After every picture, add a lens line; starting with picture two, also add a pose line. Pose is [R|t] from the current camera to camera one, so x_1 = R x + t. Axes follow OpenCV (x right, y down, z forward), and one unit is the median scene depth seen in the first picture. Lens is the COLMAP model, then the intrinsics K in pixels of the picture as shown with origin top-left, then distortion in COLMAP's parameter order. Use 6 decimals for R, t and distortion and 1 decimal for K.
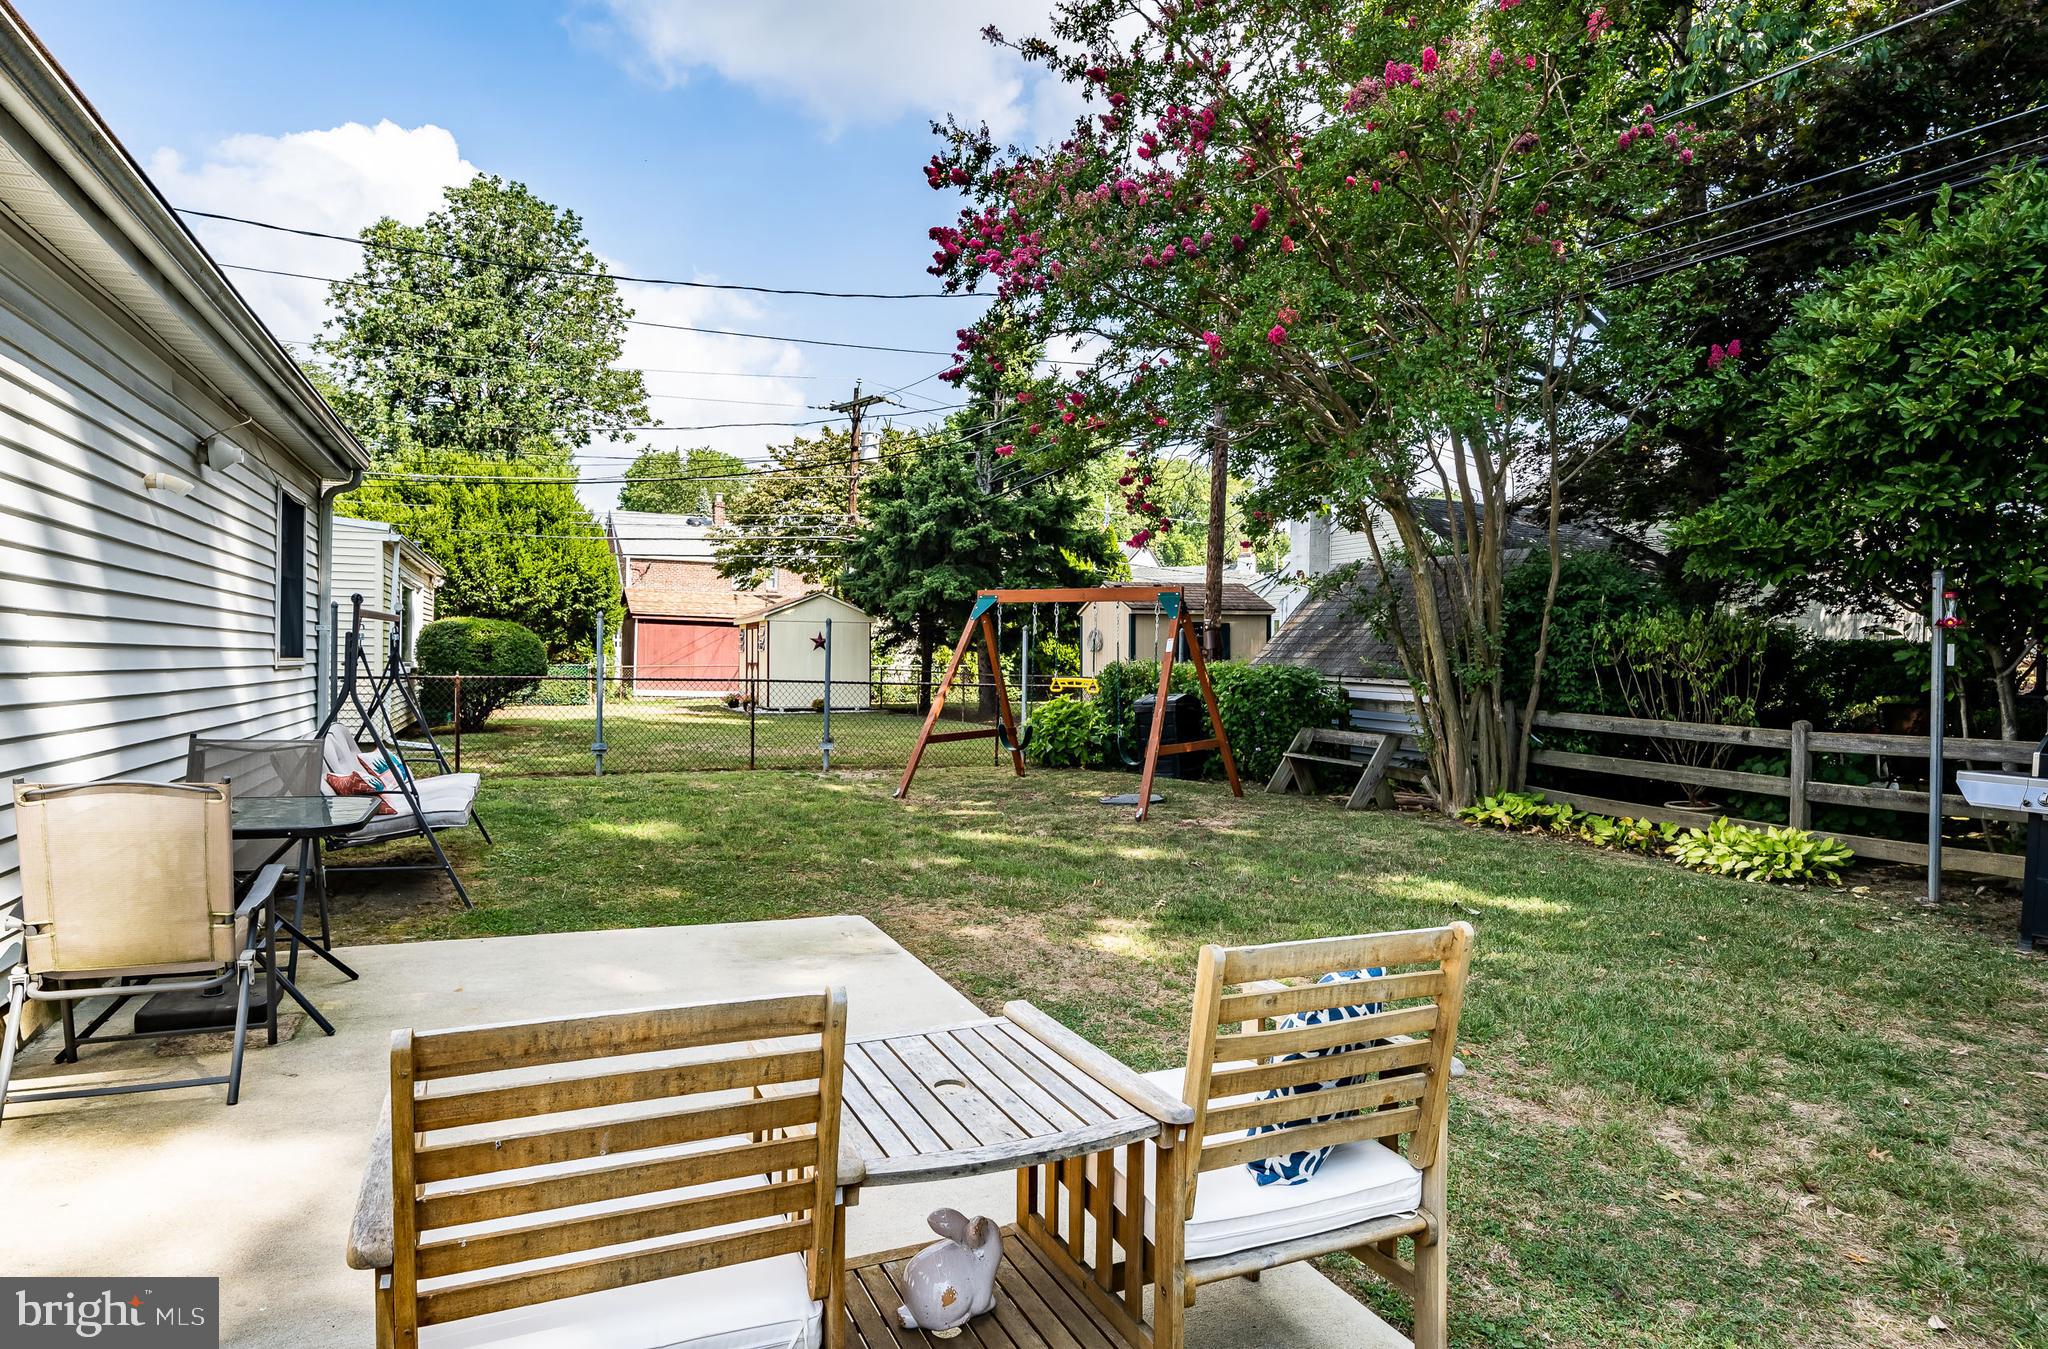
lens RADIAL K [[1116.7, 0, 1016.8], [0, 1116.7, 672.6], [0, 0, 1]] dist [0.018800, -0.008969]
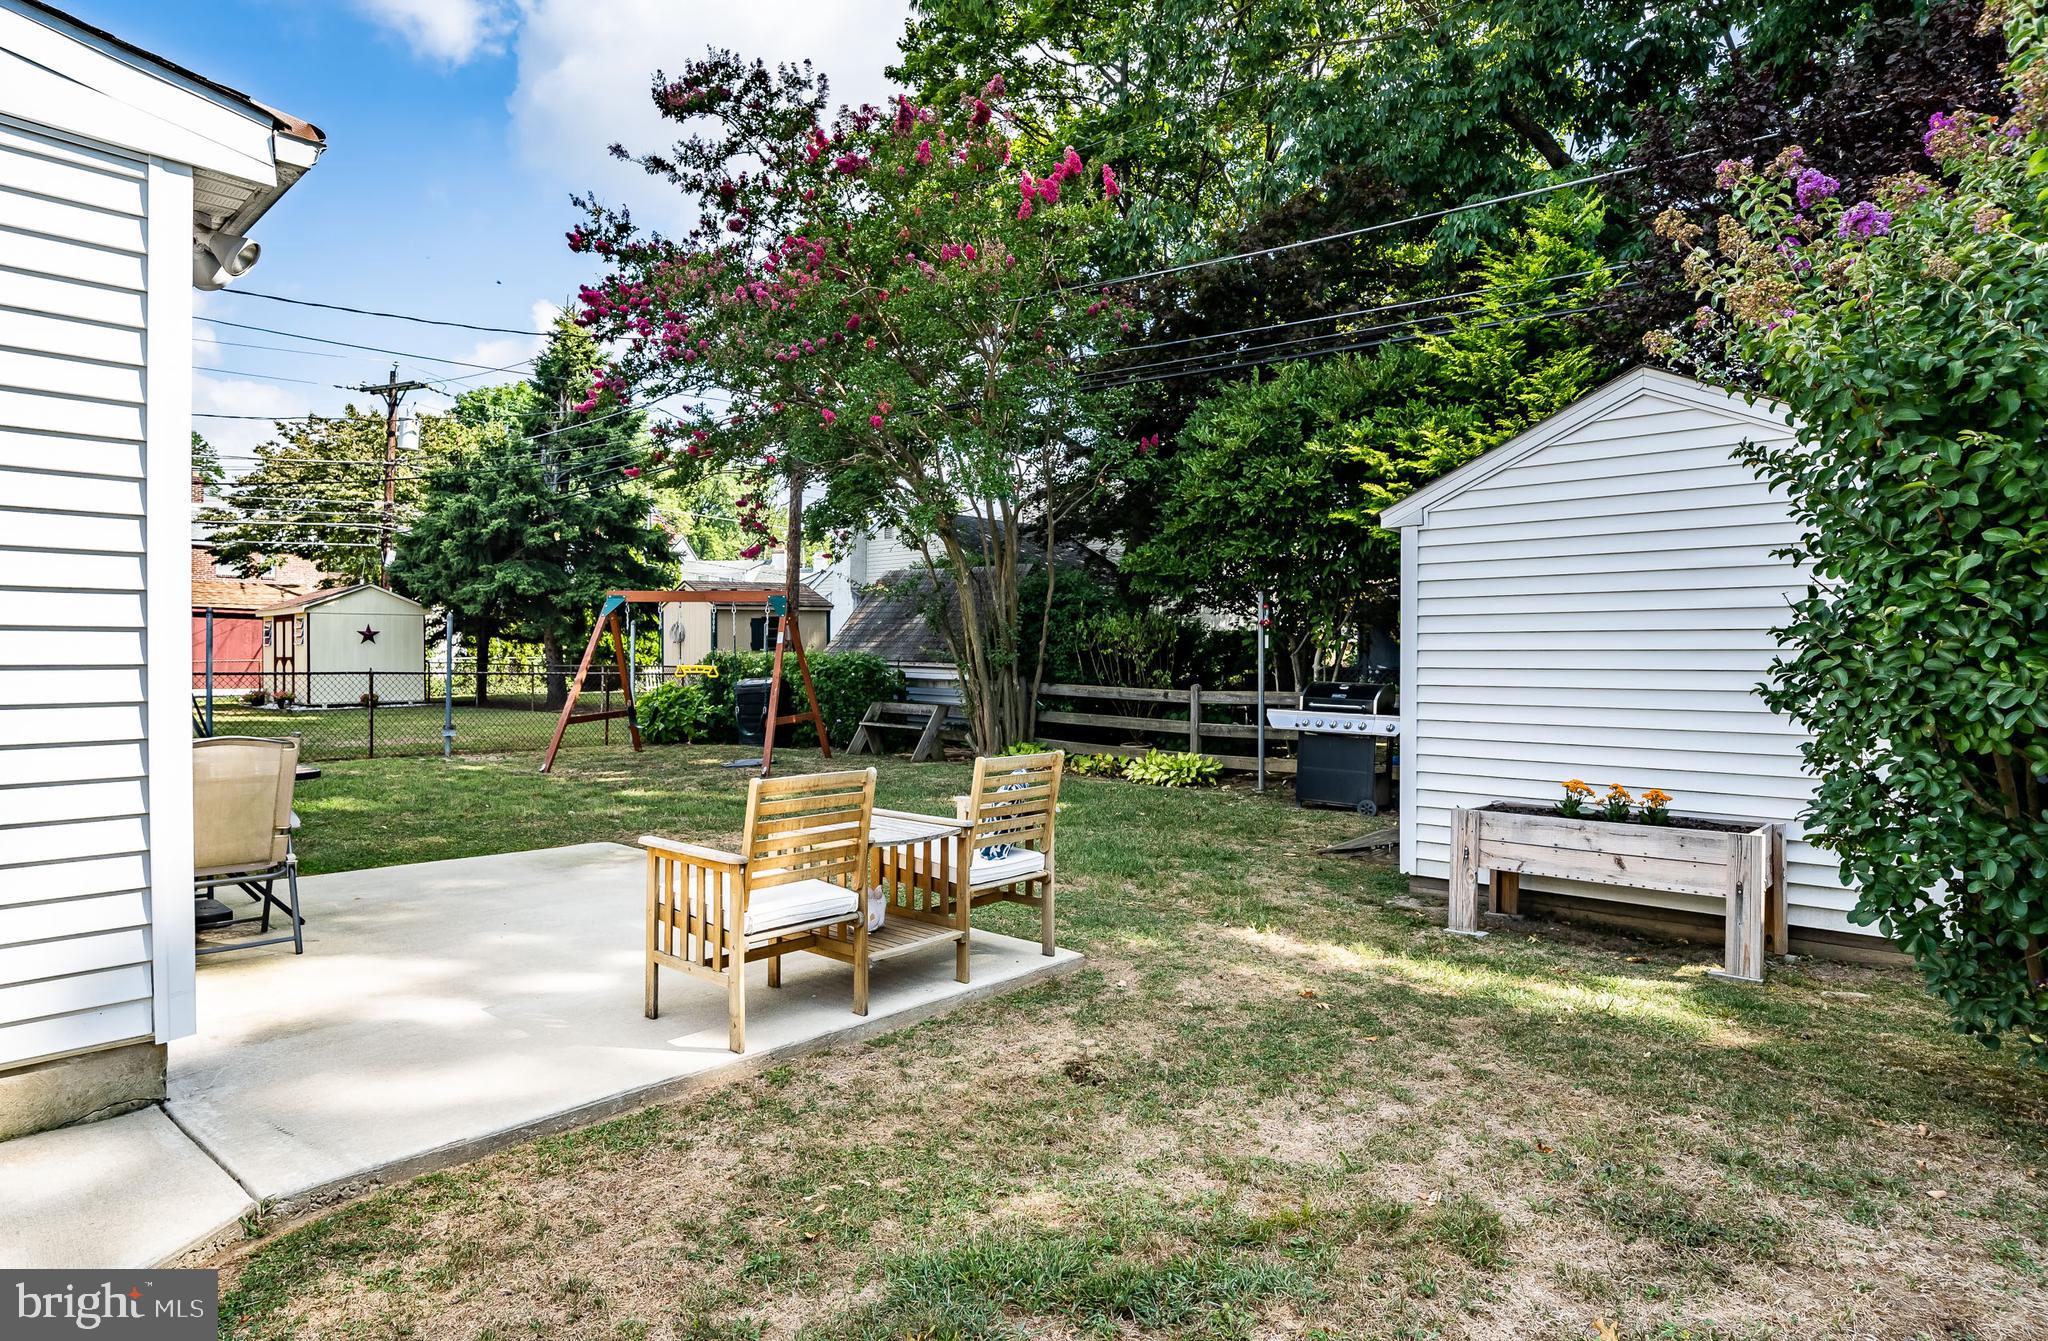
lens RADIAL K [[1135.4, 0, 1023.5], [0, 1135.4, 668.1], [0, 0, 1]] dist [0.004362, 0.000171]
pose [[0.903432, -0.017677, 0.428367, -0.160653], [0.014776, 0.999840, 0.010096, 0.000493], [-0.428477, -0.002792, 0.903548, -0.267562]]
